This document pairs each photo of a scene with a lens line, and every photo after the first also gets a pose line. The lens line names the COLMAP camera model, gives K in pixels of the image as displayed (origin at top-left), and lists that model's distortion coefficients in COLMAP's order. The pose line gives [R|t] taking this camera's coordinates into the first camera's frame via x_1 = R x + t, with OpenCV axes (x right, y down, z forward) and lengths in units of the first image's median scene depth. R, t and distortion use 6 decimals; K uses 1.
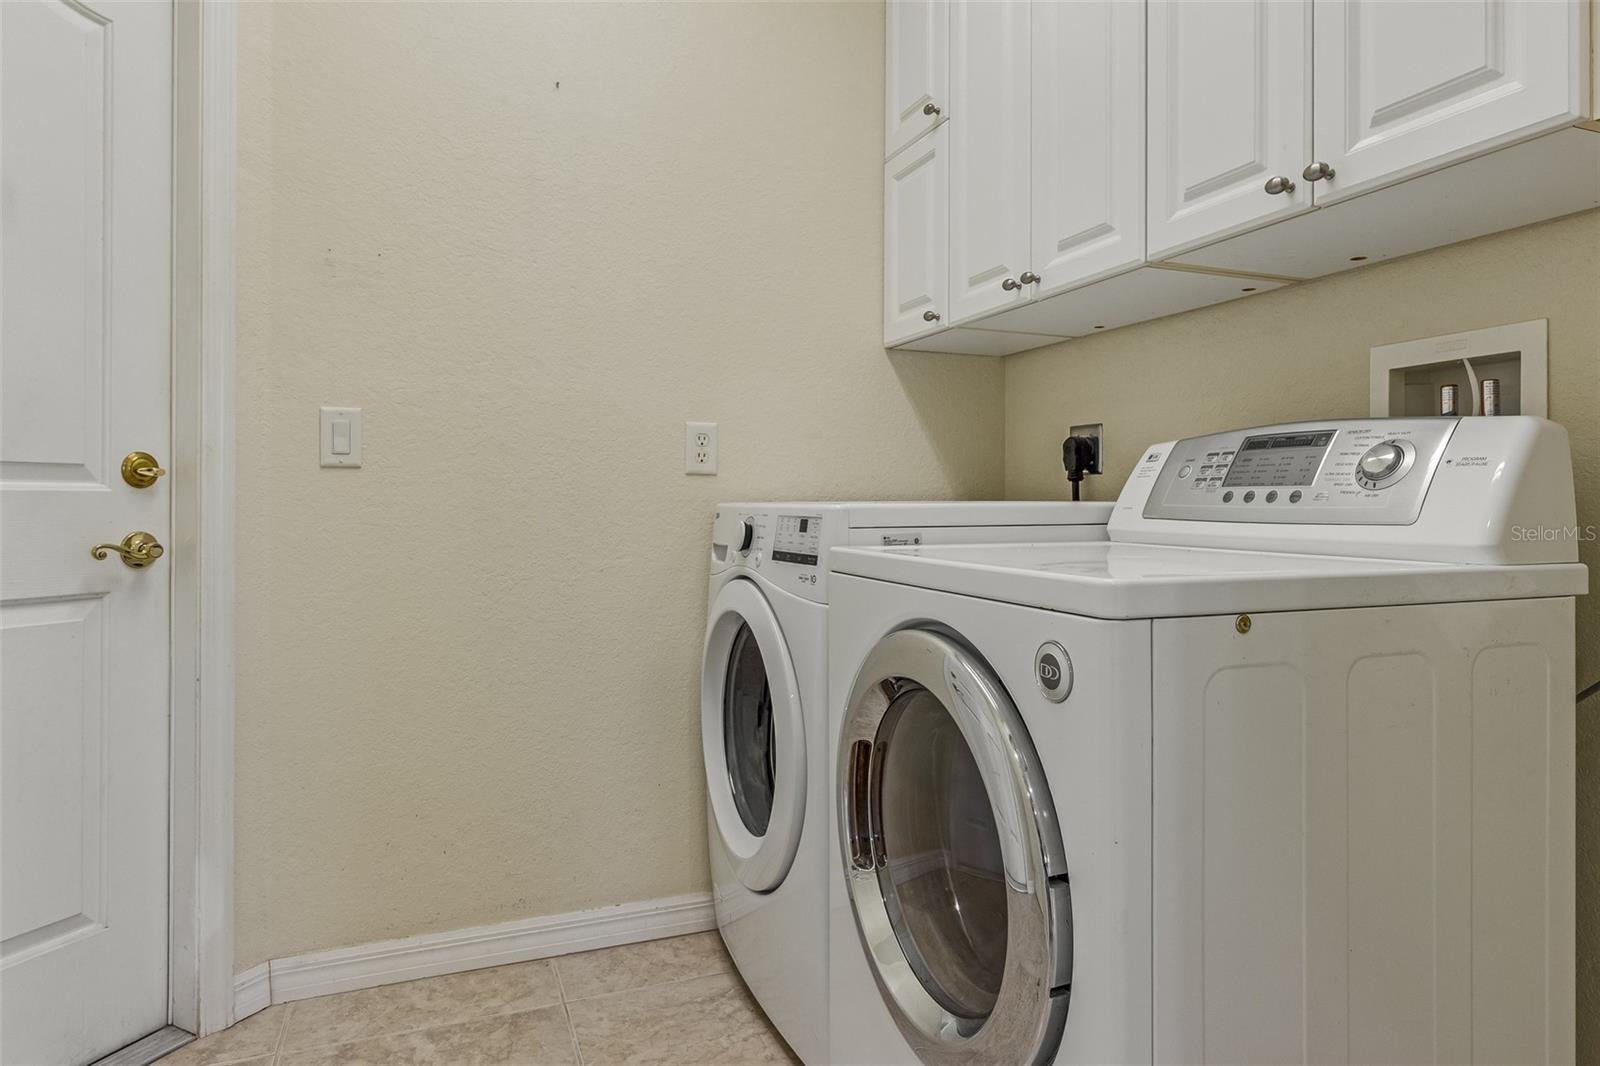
lens RADIAL K [[952.1, 0, 802.8], [0, 952.1, 503.9], [0, 0, 1]] dist [0.003635, -0.003513]
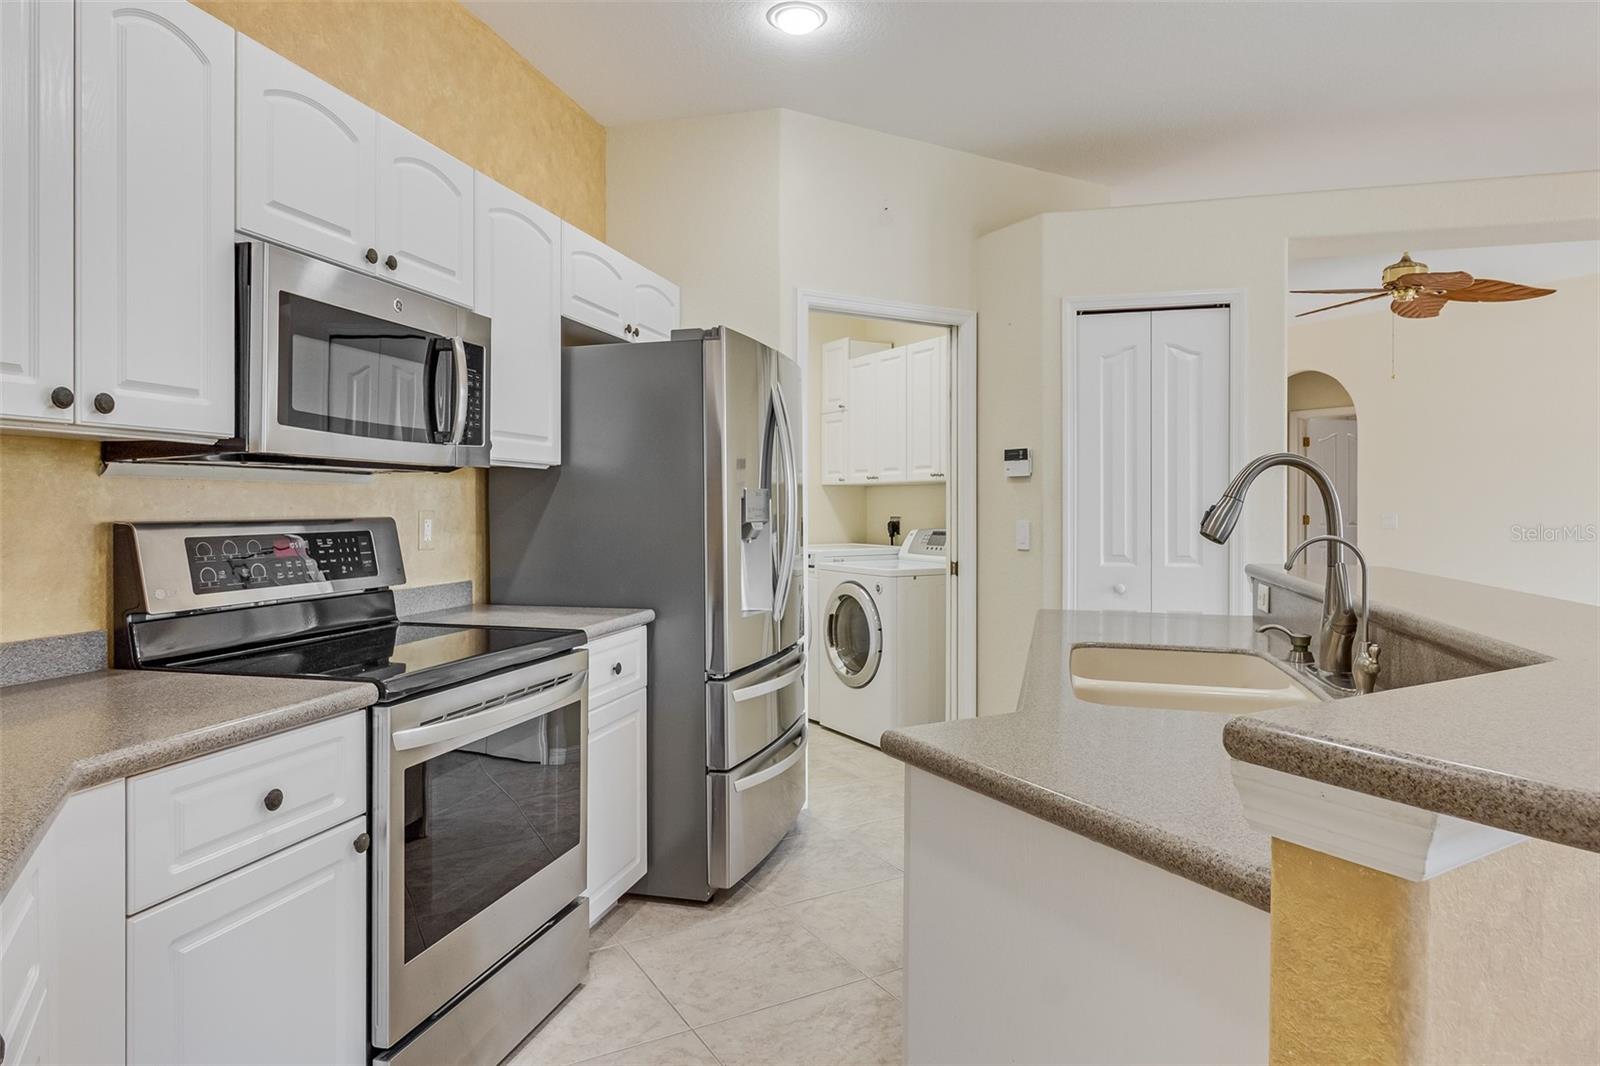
lens RADIAL K [[952.1, 0, 804.9], [0, 952.1, 504.5], [0, 0, 1]] dist [0.003635, -0.003513]
pose [[0.988835, -0.004170, 0.148957, -0.503397], [0.004636, 0.999985, -0.002778, -0.146868], [-0.148943, 0.003438, 0.988840, -2.270066]]
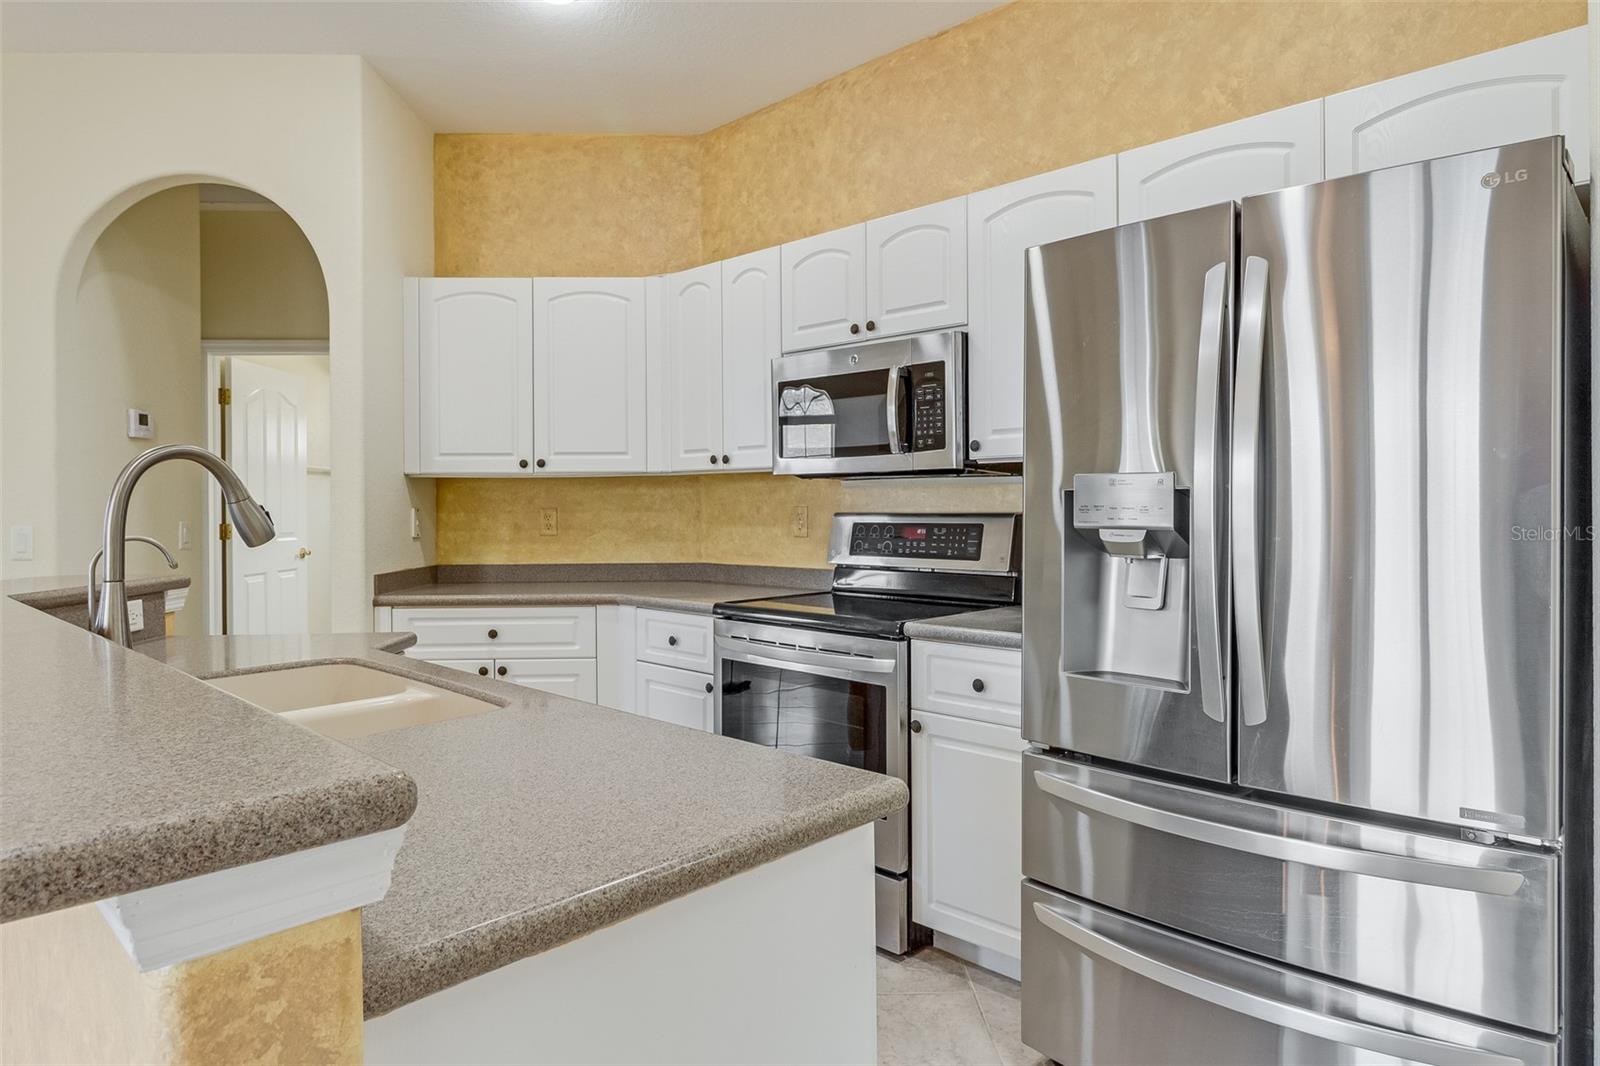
lens RADIAL K [[952.1, 0, 803.7], [0, 952.1, 508.1], [0, 0, 1]] dist [0.003635, -0.003513]
pose [[-0.352101, 0.000372, -0.935962, 0.885130], [0.001327, 0.999999, -0.000102, -0.142944], [0.935961, -0.001278, -0.352101, -0.334101]]
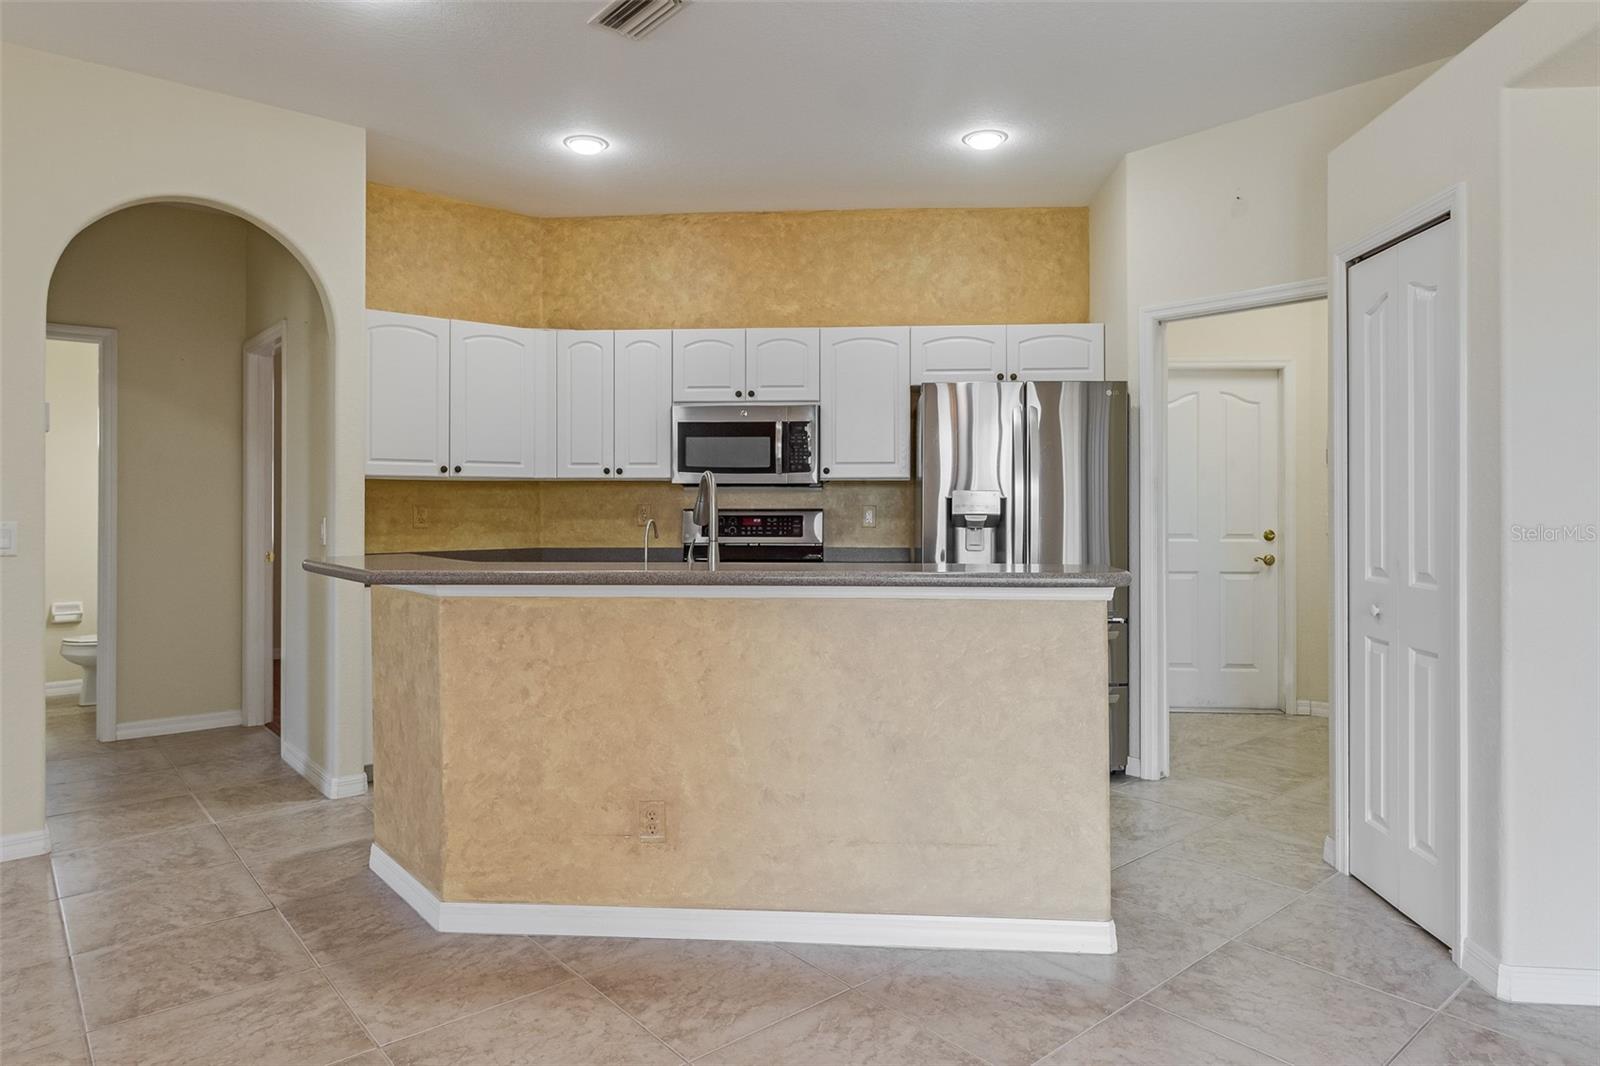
lens RADIAL K [[952.1, 0, 805.7], [0, 952.1, 505.4], [0, 0, 1]] dist [0.003635, -0.003513]
pose [[0.323524, -0.001331, -0.946219, 1.997483], [-0.000826, 0.999998, -0.001689, -0.139398], [0.946220, 0.001328, 0.323523, -1.660818]]
